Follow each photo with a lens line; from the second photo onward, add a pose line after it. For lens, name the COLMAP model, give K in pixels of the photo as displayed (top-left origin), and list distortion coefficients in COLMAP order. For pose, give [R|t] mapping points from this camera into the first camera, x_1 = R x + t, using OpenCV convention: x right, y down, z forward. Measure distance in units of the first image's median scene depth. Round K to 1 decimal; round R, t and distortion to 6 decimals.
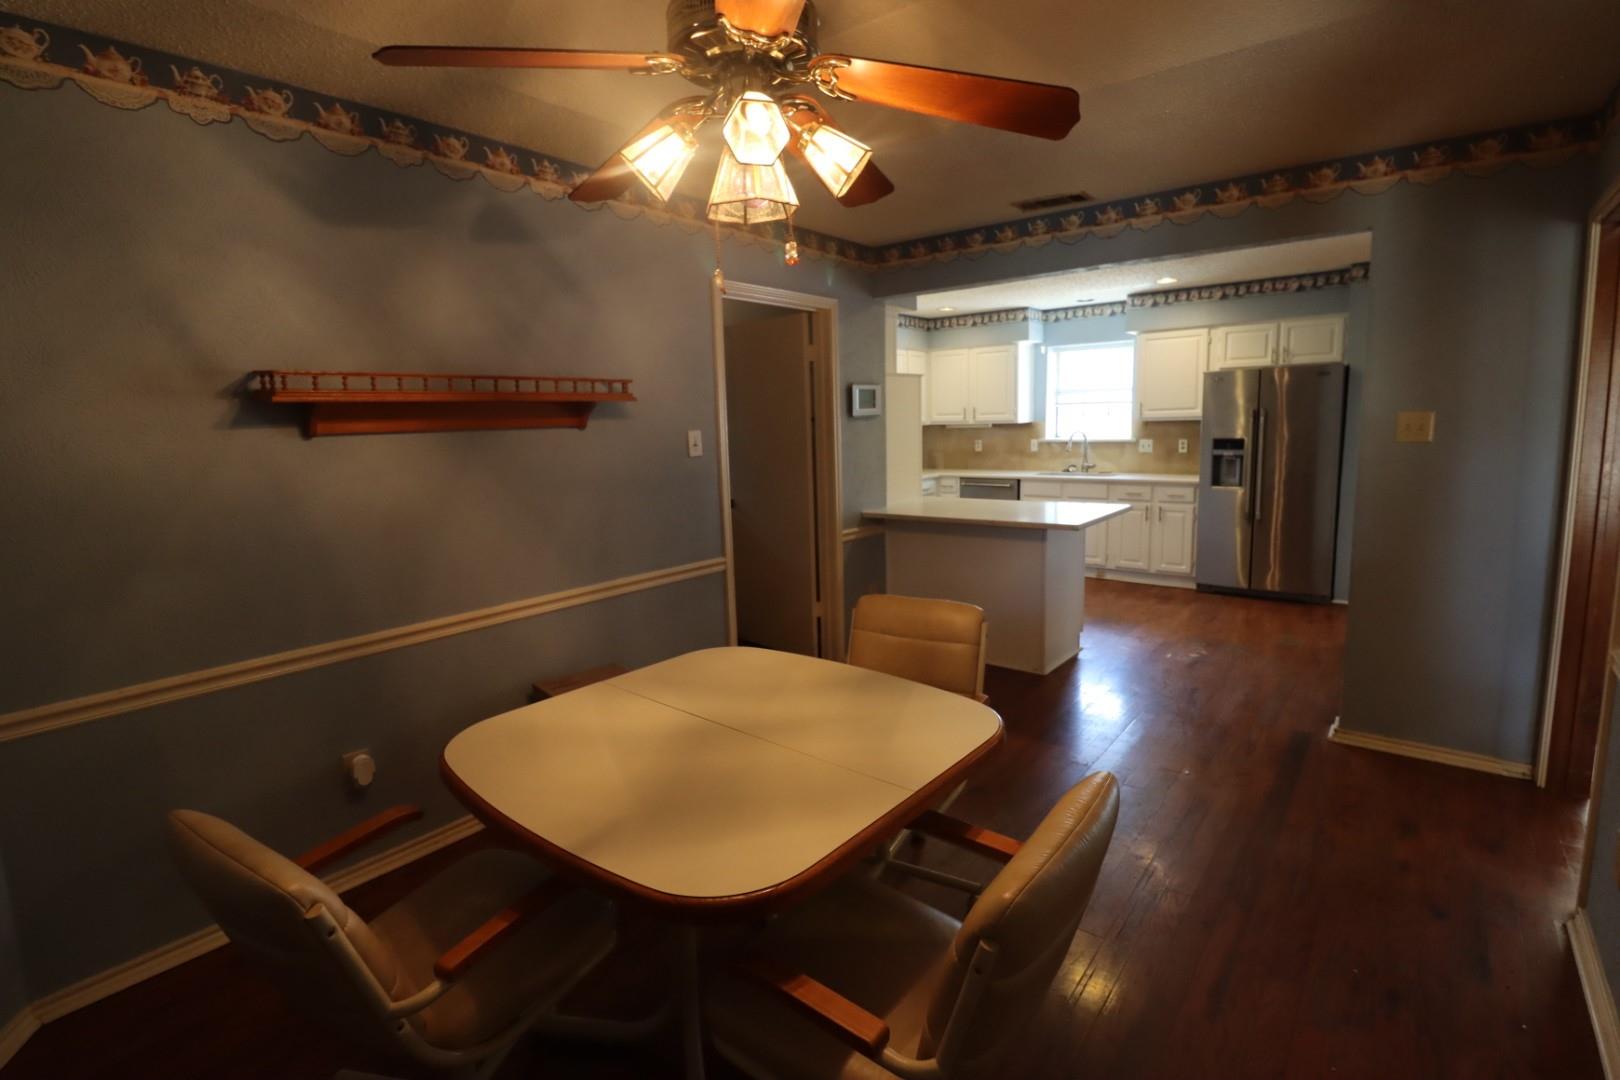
lens RADIAL K [[766.0, 0, 808.2], [0, 766.0, 528.3], [0, 0, 1]] dist [-0.003019, -0.011600]
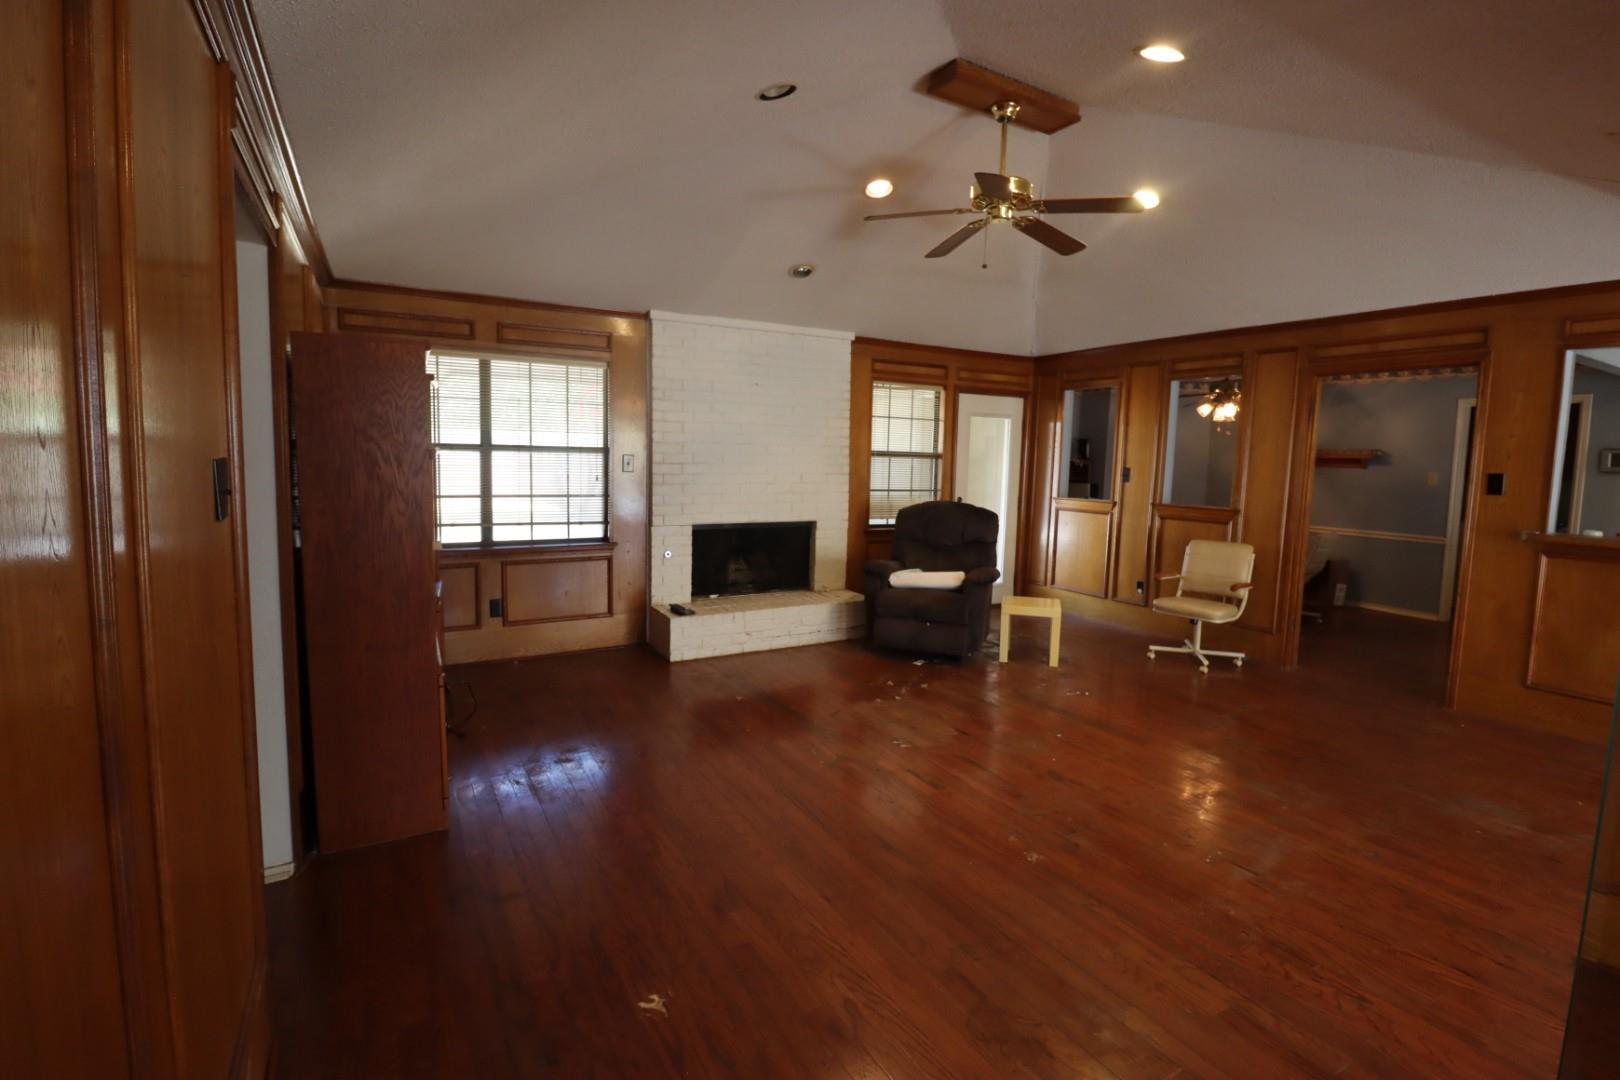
lens RADIAL K [[766.0, 0, 817.3], [0, 766.0, 530.1], [0, 0, 1]] dist [-0.003019, -0.011600]
pose [[-0.378117, 0.103396, -0.919966, 1.370224], [-0.145919, 0.974665, 0.169518, -0.046717], [0.914185, 0.198338, -0.353450, 0.129240]]
